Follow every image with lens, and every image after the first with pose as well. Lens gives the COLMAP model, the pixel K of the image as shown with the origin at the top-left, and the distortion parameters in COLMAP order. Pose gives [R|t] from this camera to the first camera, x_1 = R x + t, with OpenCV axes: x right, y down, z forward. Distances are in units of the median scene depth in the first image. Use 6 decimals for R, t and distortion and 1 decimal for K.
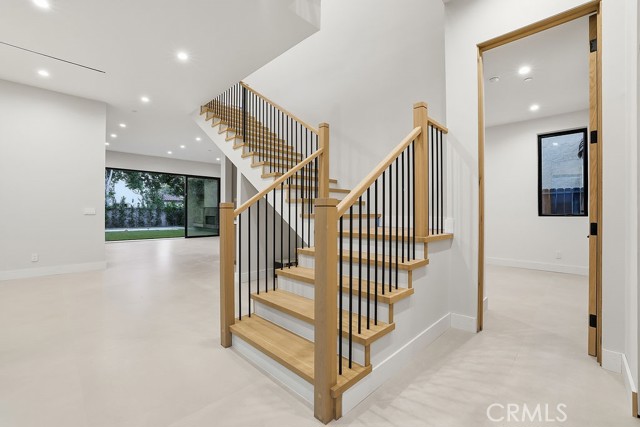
lens RADIAL K [[278.7, 0, 316.9], [0, 278.7, 209.2], [0, 0, 1]] dist [0.000688, 0.000142]
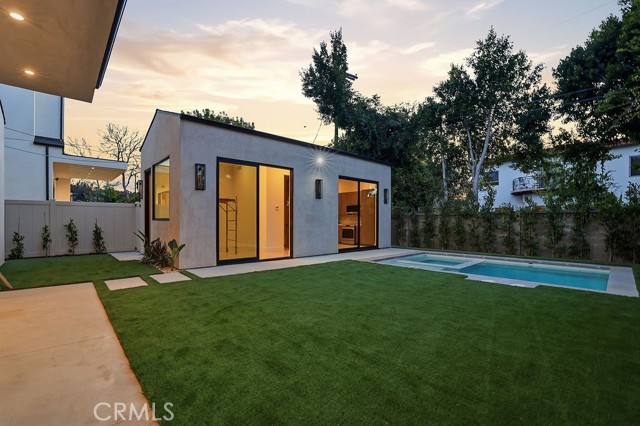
lens RADIAL K [[278.7, 0, 322.2], [0, 278.7, 215.2], [0, 0, 1]] dist [0.000688, 0.000142]
pose [[-0.049189, -0.009885, -0.998741, -0.197714], [0.009994, 0.999896, -0.010389, 0.002315], [0.998740, -0.010492, -0.049085, 0.747306]]
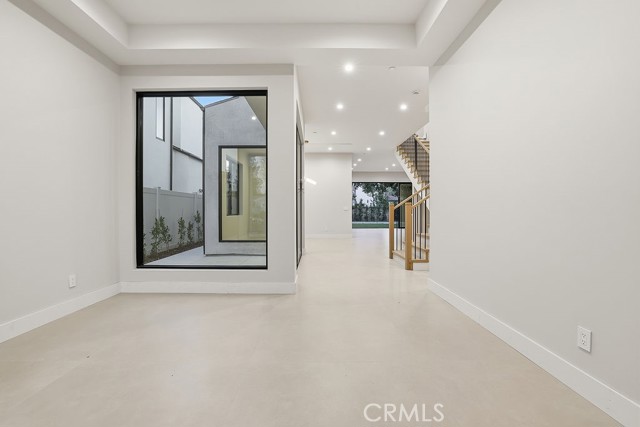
lens RADIAL K [[278.7, 0, 318.3], [0, 278.7, 209.7], [0, 0, 1]] dist [0.000688, 0.000142]
pose [[0.722780, -0.003863, -0.691068, 0.106106], [0.009030, 0.999952, 0.003855, 0.001492], [0.691019, -0.009026, 0.722780, -0.146012]]
